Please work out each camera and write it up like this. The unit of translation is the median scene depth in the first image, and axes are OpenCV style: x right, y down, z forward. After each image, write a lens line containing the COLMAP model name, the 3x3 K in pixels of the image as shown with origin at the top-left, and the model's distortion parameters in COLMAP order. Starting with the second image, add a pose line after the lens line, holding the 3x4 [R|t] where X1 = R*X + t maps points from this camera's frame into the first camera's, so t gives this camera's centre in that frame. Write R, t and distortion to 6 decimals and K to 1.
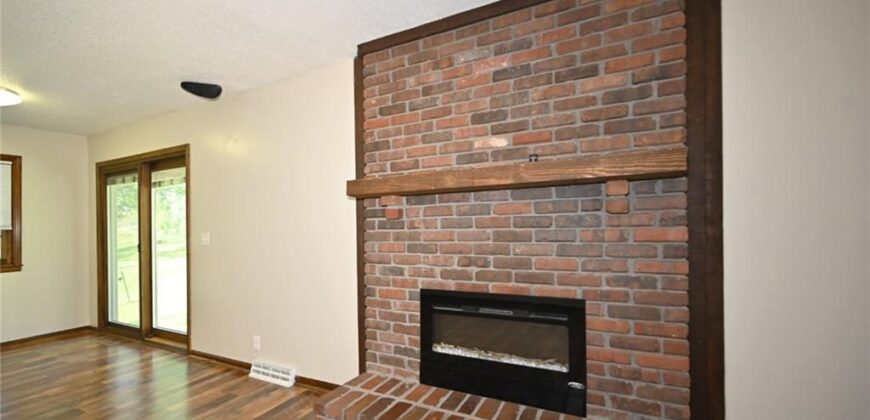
lens RADIAL K [[342.9, 0, 437.5], [0, 342.9, 227.2], [0, 0, 1]] dist [0.000997, 0.000263]
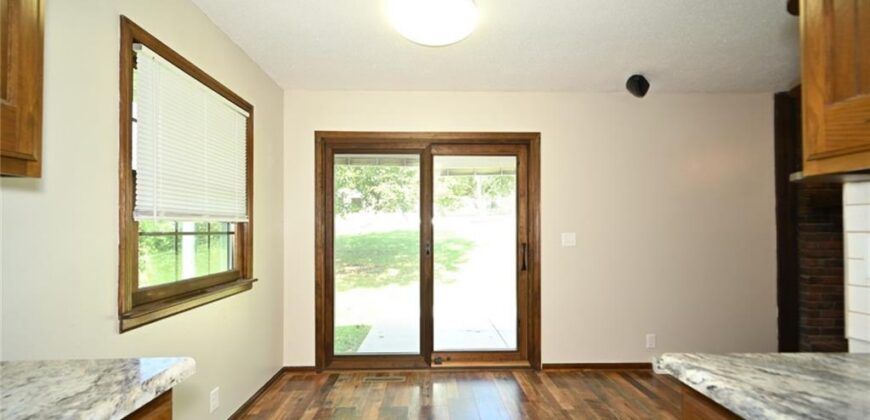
lens RADIAL K [[348.3, 0, 431.3], [0, 348.3, 224.6], [0, 0, 1]] dist [-0.000006, 0.000091]
pose [[0.893236, 0.023344, 0.448981, -2.213384], [-0.017545, 0.999700, -0.017071, 0.026592], [-0.449245, 0.007371, 0.893378, 0.507557]]
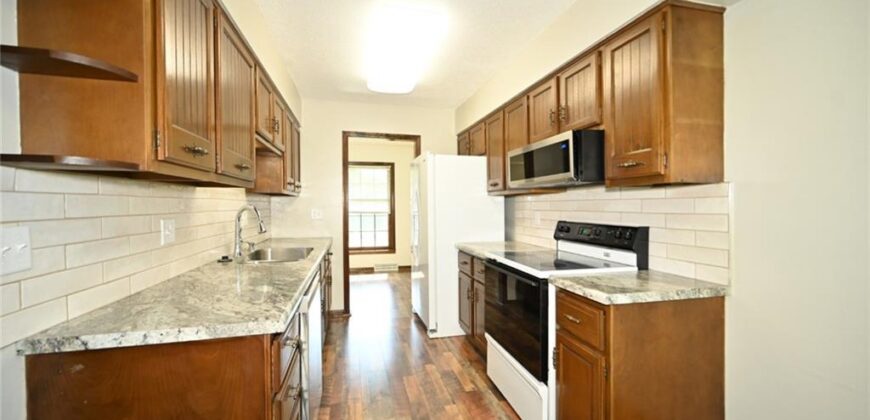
lens RADIAL K [[347.4, 0, 435.0], [0, 347.4, 210.0], [0, 0, 1]] dist [0.001212, 0.000130]
pose [[-0.763025, 0.029095, -0.645714, -1.600922], [0.021608, 0.999576, 0.019506, 0.004270], [0.646008, 0.000931, -0.763330, 1.313614]]
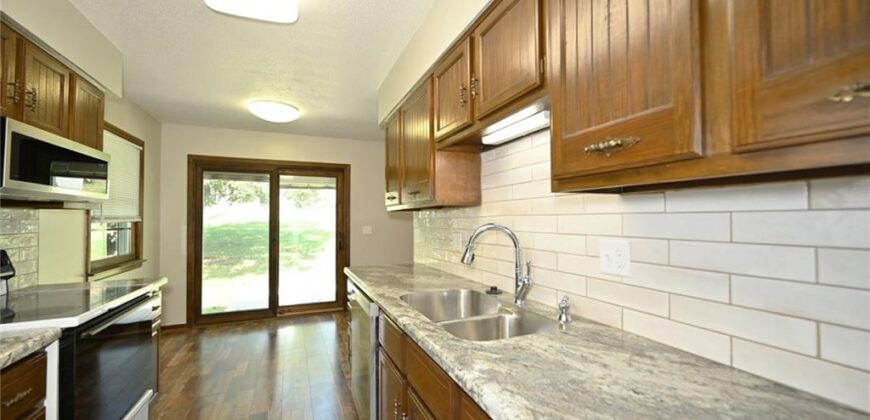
lens RADIAL K [[356.5, 0, 422.5], [0, 356.5, 212.7], [0, 0, 1]] dist [0.000682, 0.000157]
pose [[0.690416, 0.030815, 0.722756, -2.548167], [-0.015774, 0.999496, -0.027546, -0.005326], [-0.723240, 0.007617, 0.690554, -0.391613]]
